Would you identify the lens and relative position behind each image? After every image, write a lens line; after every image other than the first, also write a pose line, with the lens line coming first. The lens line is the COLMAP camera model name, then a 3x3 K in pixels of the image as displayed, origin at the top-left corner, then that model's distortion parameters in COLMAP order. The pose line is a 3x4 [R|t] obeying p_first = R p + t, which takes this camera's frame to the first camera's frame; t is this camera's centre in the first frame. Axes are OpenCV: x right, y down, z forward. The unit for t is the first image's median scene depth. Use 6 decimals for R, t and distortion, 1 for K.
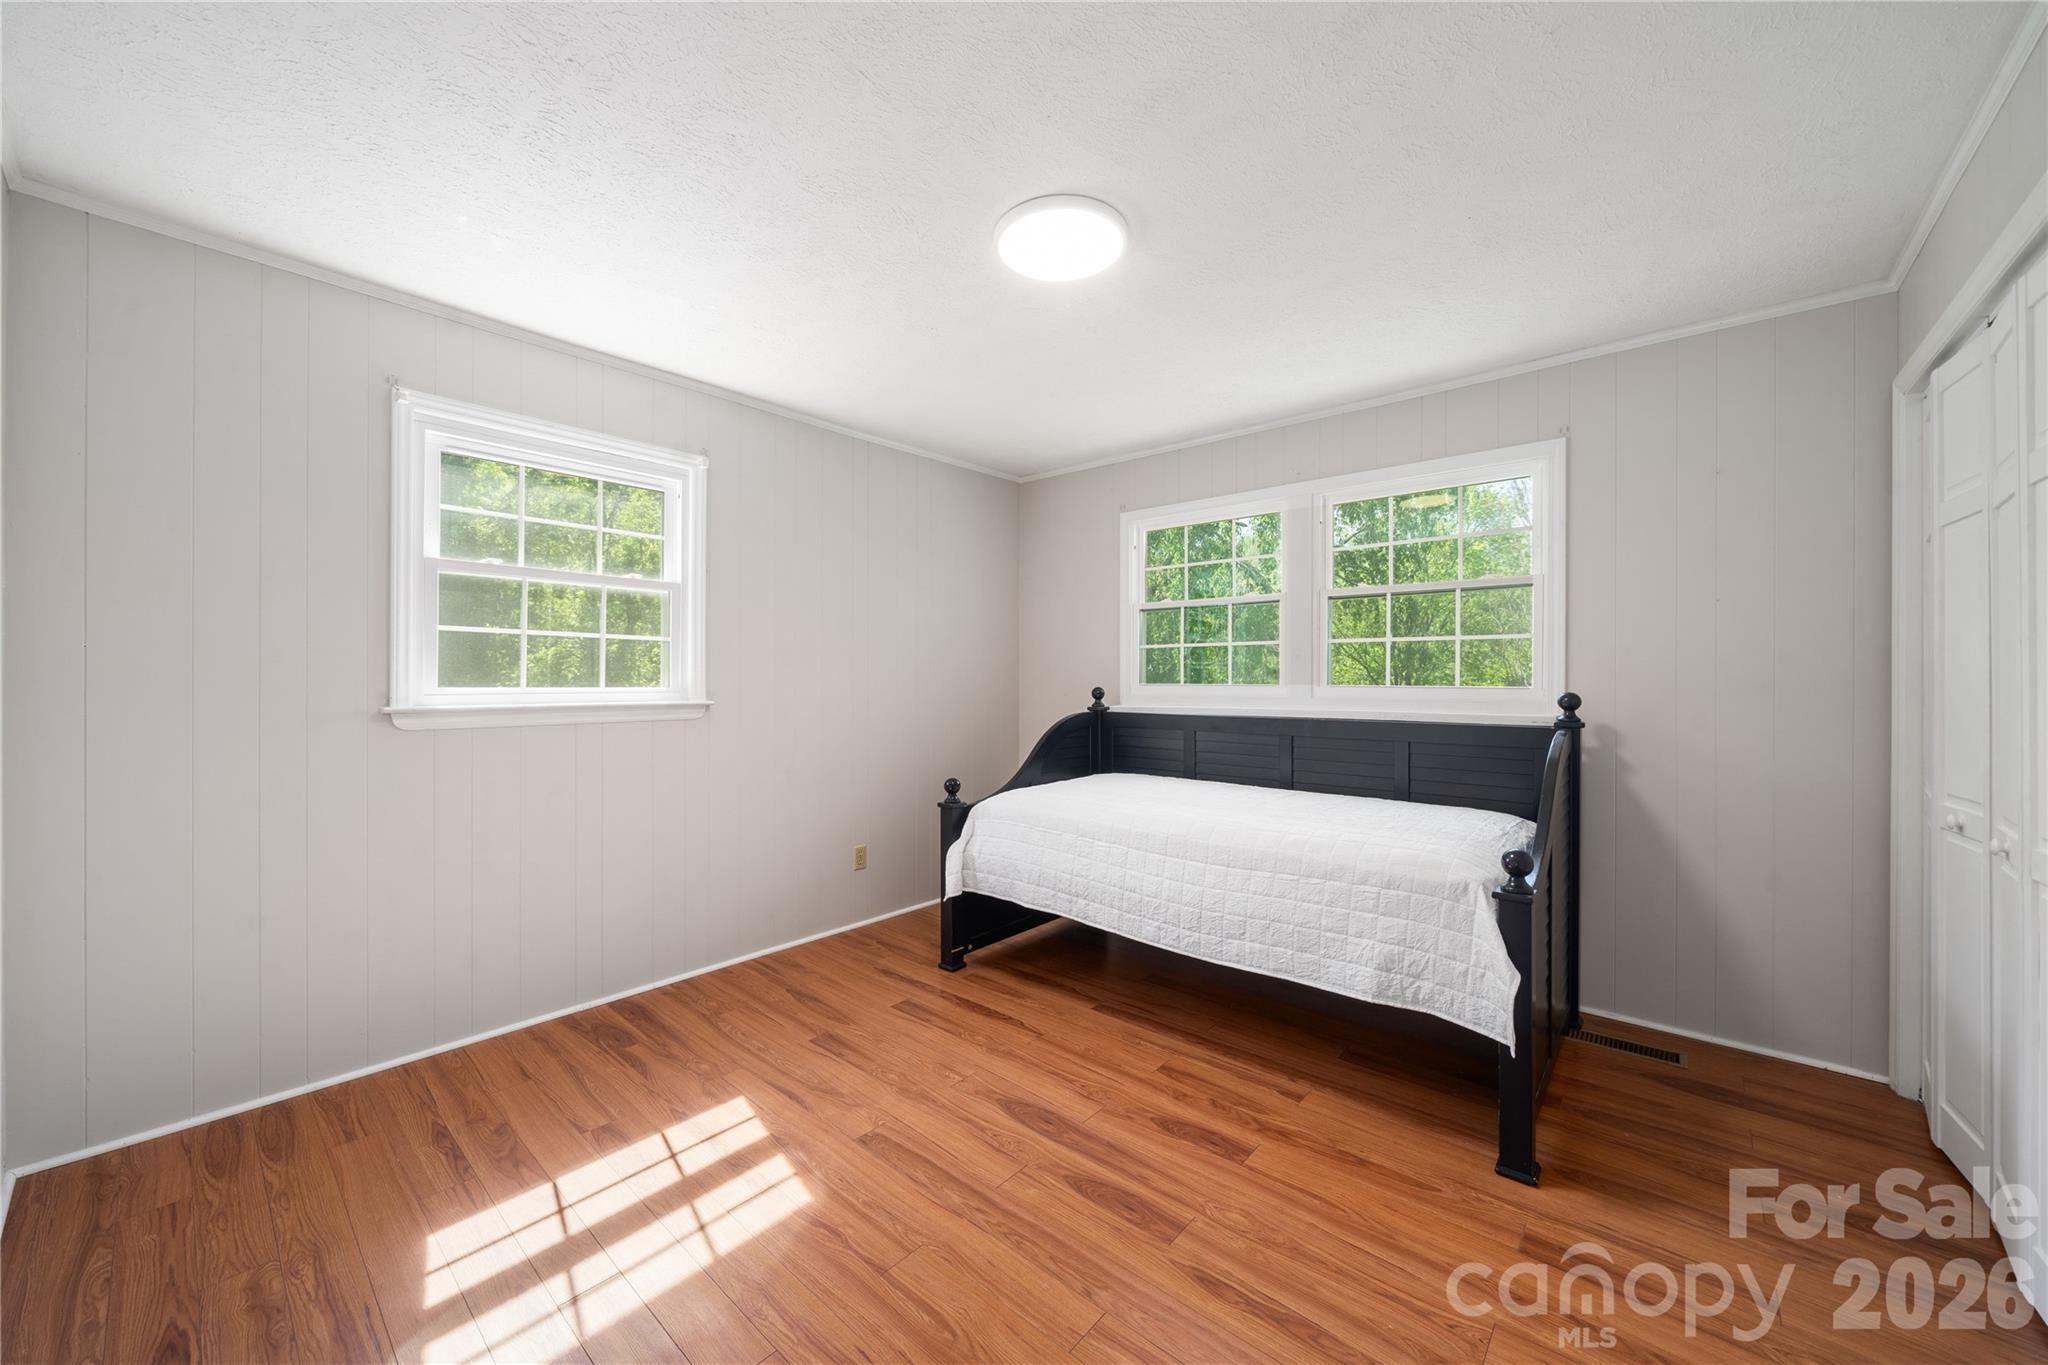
lens RADIAL K [[731.1, 0, 1012.0], [0, 731.1, 662.3], [0, 0, 1]] dist [-0.002522, -0.000108]
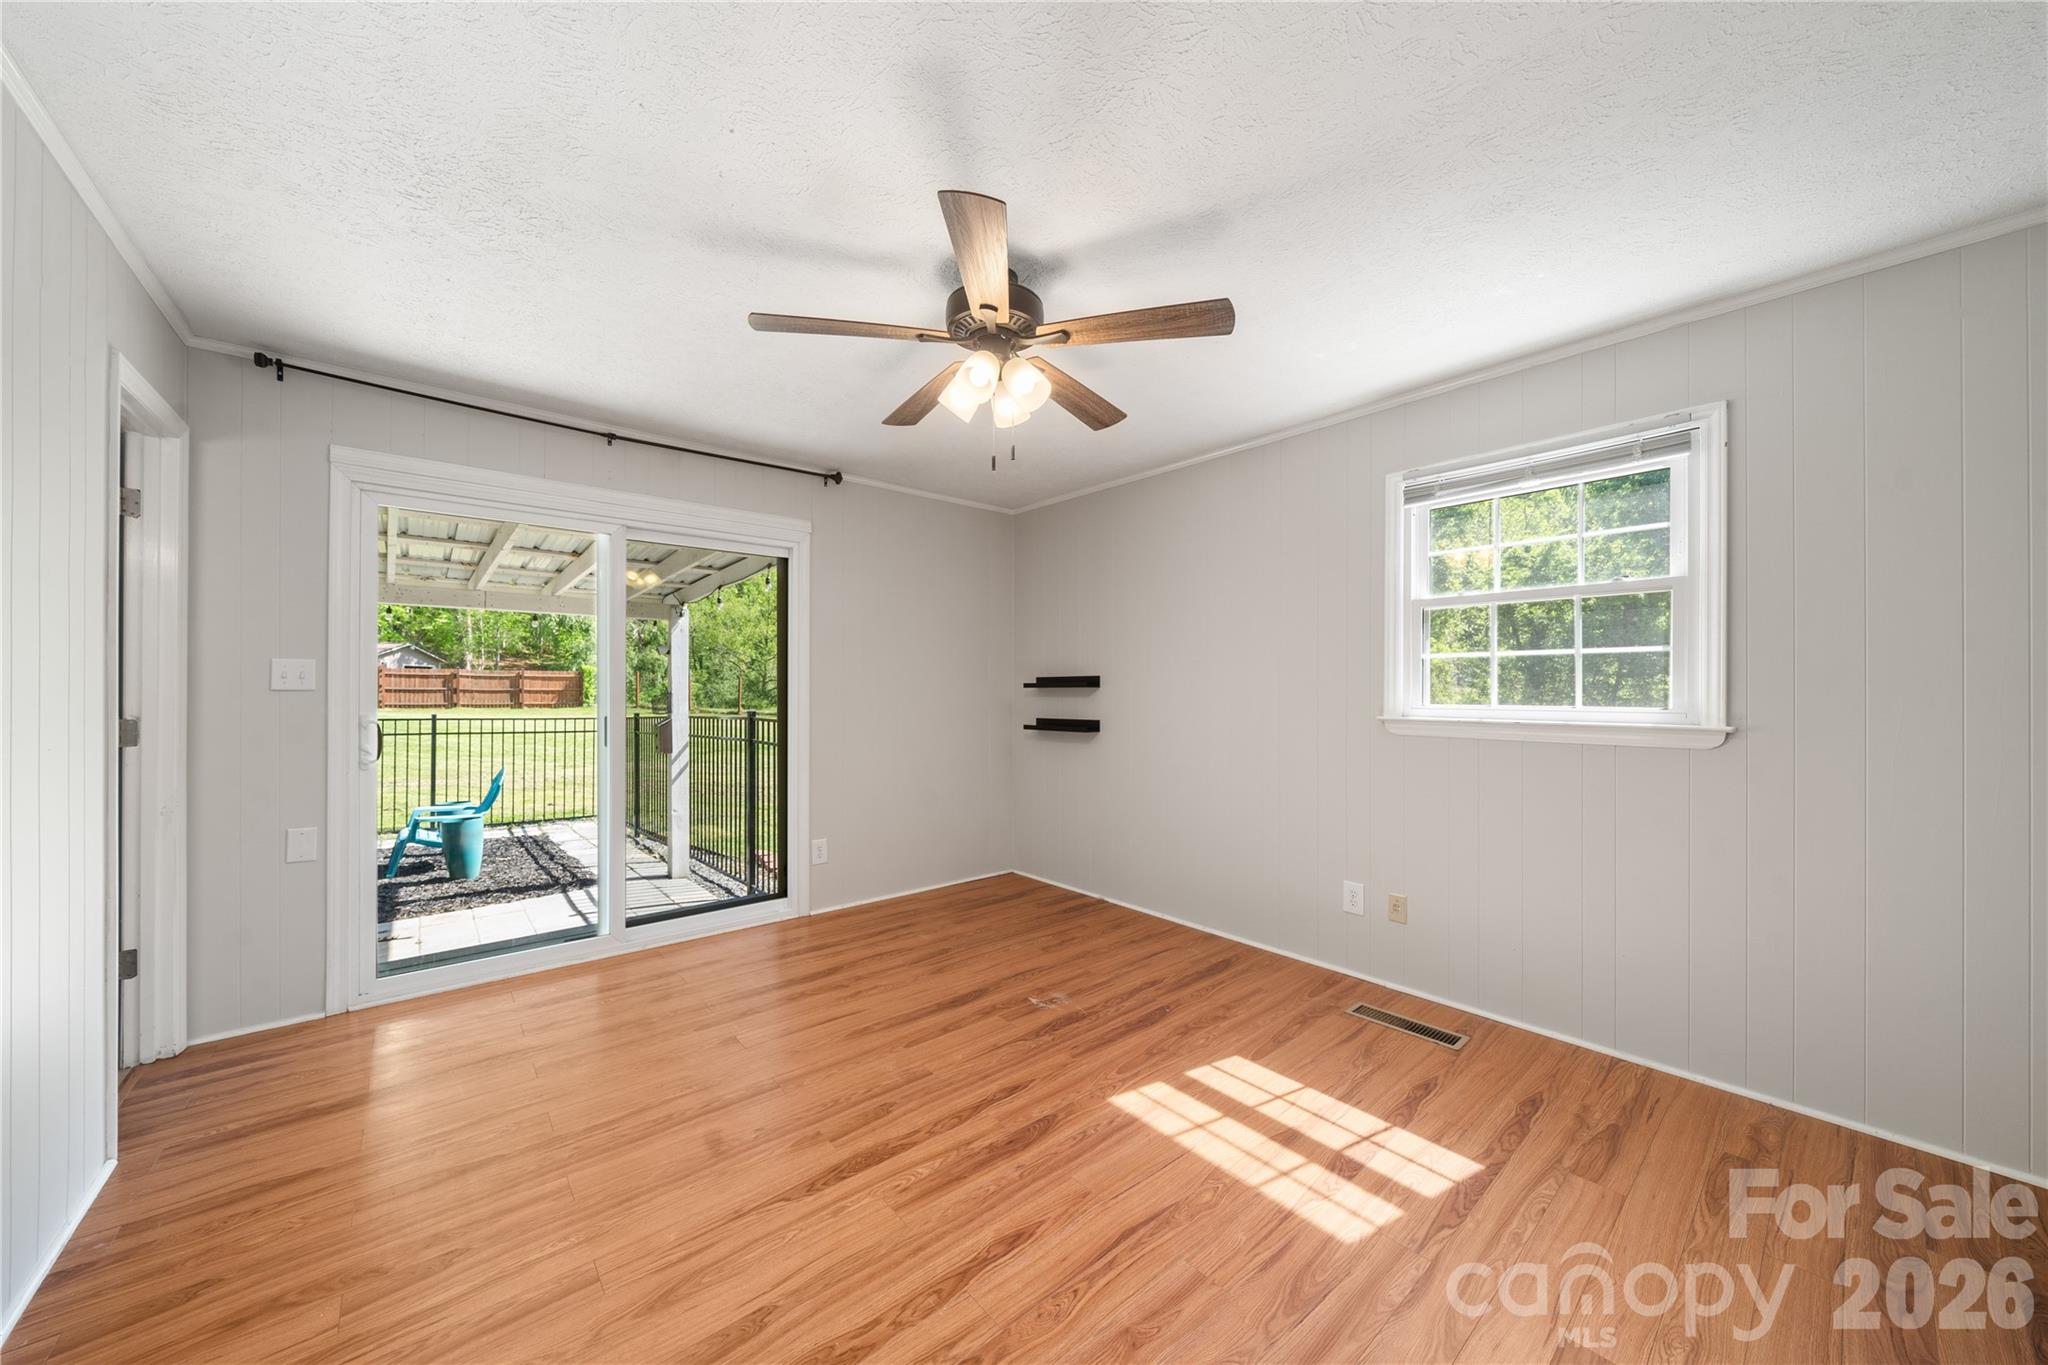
lens RADIAL K [[712.5, 0, 1002.4], [0, 712.5, 696.0], [0, 0, 1]] dist [-0.005121, -0.000089]
pose [[-0.168435, 0.002979, -0.985708, 1.028528], [0.013675, 0.999906, 0.000686, 0.023977], [0.985618, -0.013364, -0.168460, 0.913896]]
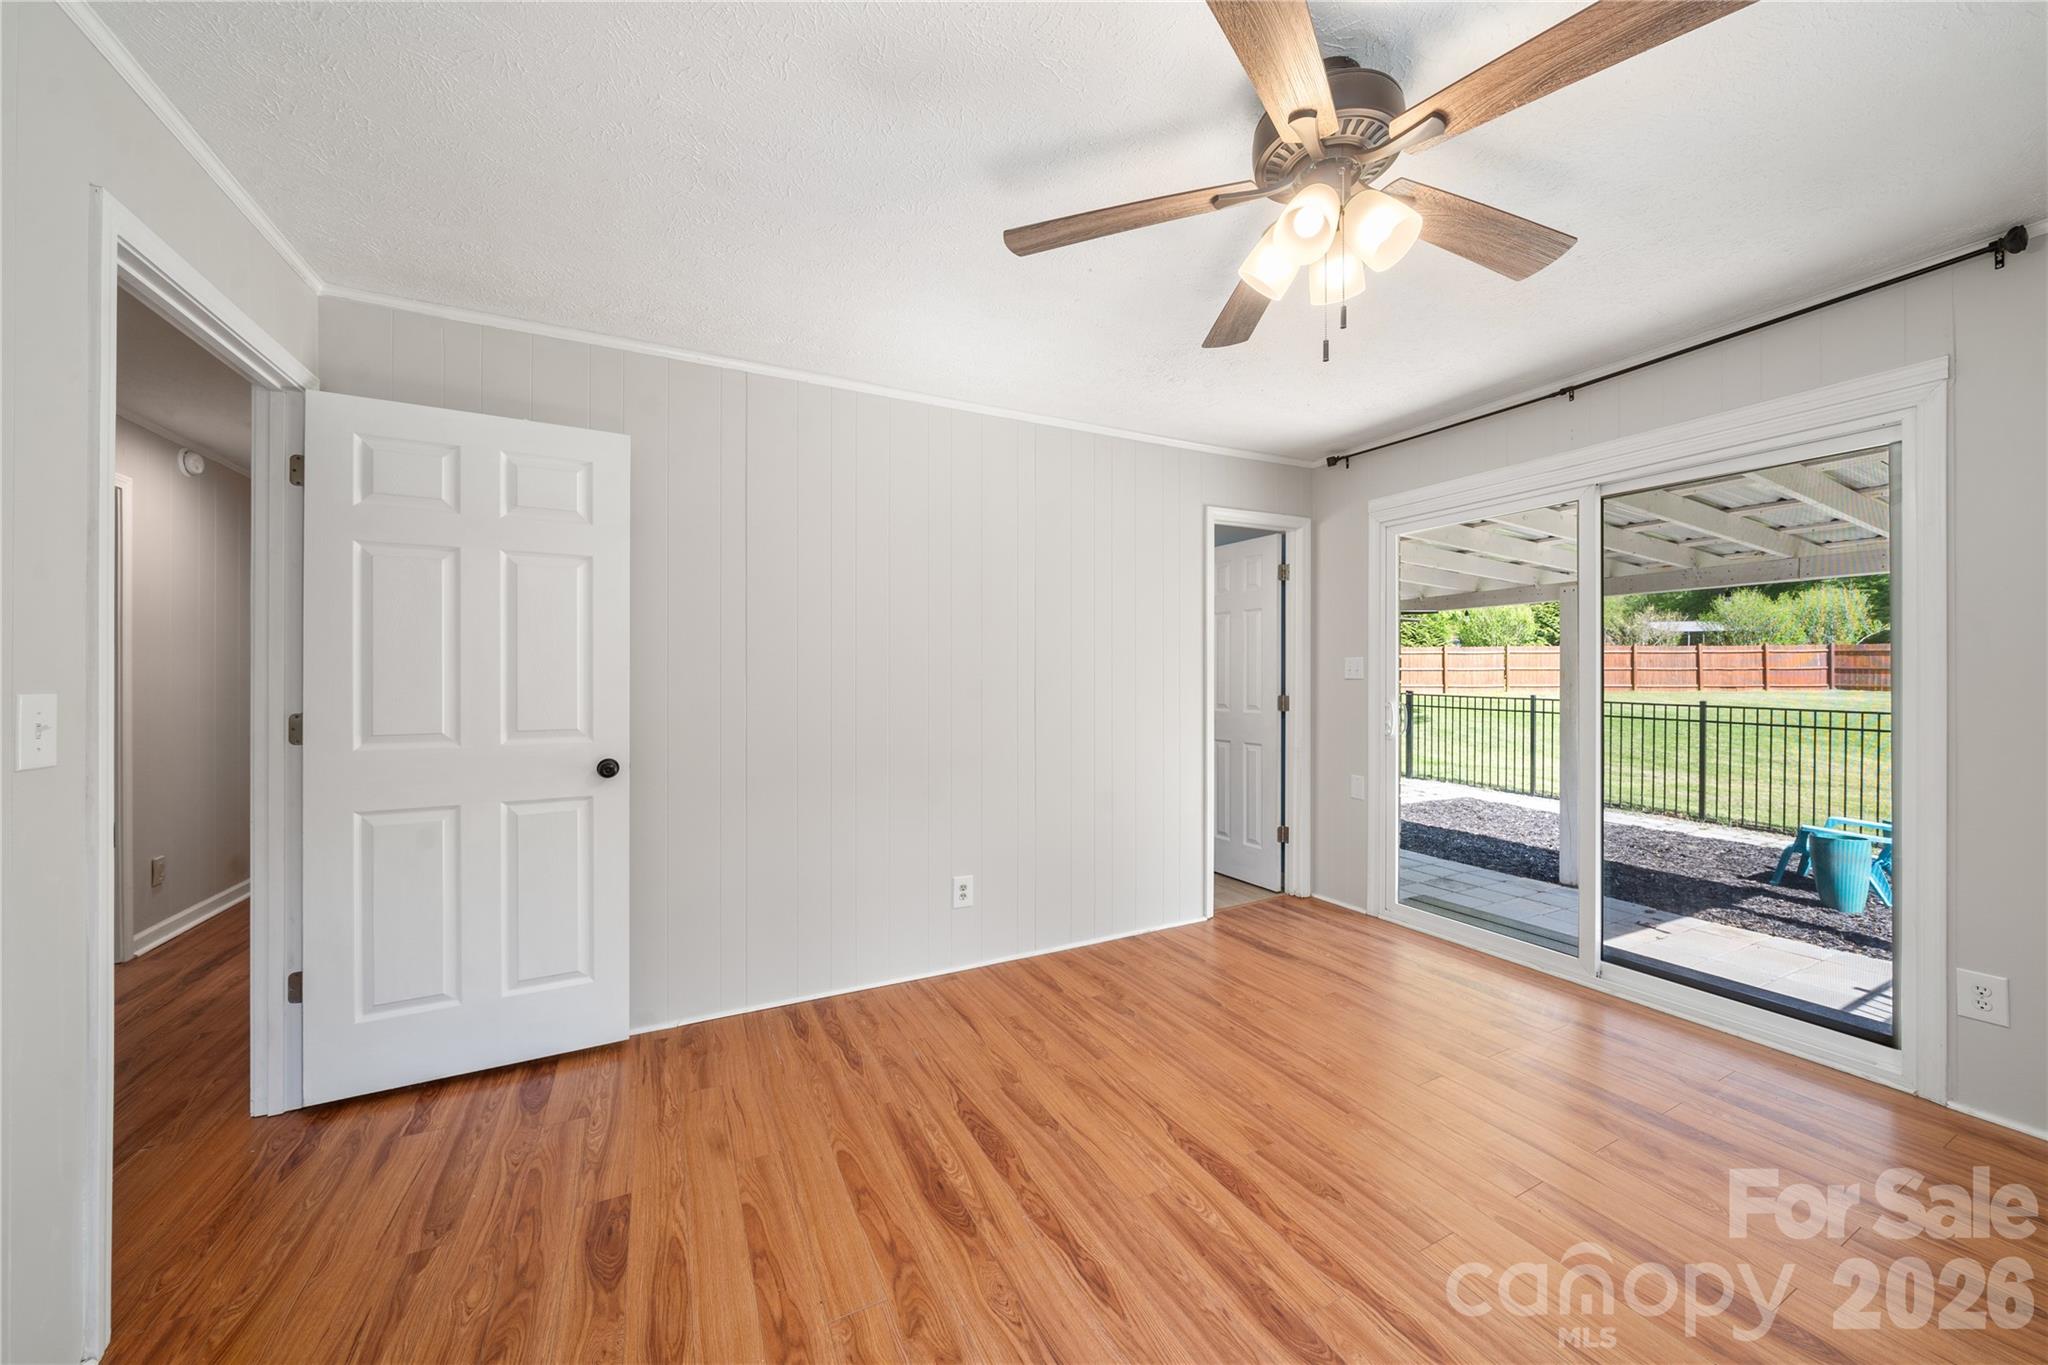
lens RADIAL K [[712.5, 0, 1035.5], [0, 712.5, 679.3], [0, 0, 1]] dist [-0.005121, -0.000089]
pose [[-0.932162, -0.002828, 0.362031, 0.001417], [-0.007812, 0.999894, -0.012302, 0.027852], [-0.361958, -0.014296, -0.932085, 1.515480]]
